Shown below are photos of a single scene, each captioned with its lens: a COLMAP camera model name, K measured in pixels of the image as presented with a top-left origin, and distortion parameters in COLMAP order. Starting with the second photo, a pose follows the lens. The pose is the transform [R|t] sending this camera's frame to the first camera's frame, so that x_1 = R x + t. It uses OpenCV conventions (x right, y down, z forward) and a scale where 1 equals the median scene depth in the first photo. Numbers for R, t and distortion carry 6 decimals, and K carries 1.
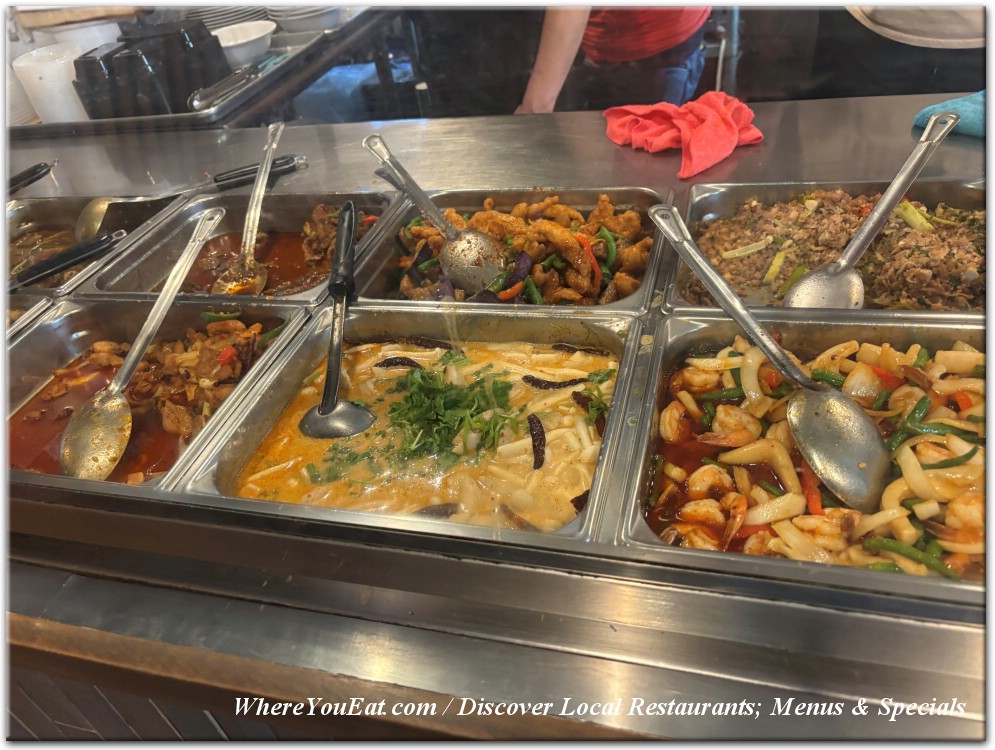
lens RADIAL K [[742.0, 0, 500.1], [0, 742.0, 373.9], [0, 0, 1]] dist [0.032891, -0.048080]
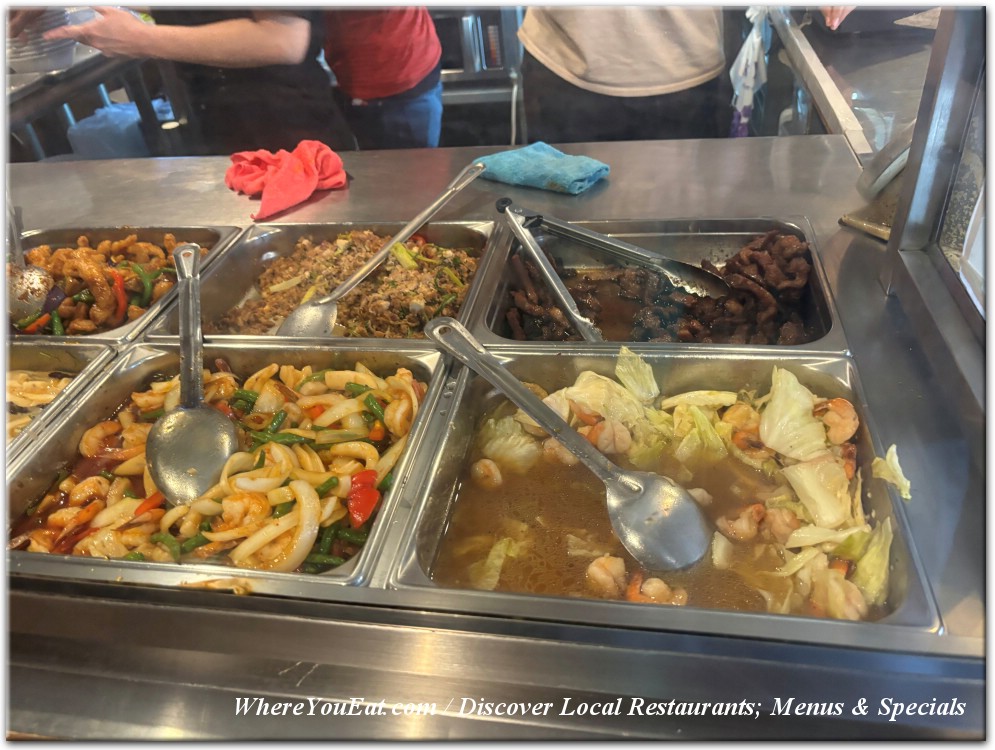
lens RADIAL K [[742.0, 0, 496.1], [0, 742.0, 374.2], [0, 0, 1]] dist [0.032891, -0.048080]
pose [[0.994581, -0.017869, 0.102418, 0.521018], [0.021994, 0.998986, -0.039289, 0.017508], [-0.101612, 0.041329, 0.993965, -0.124771]]
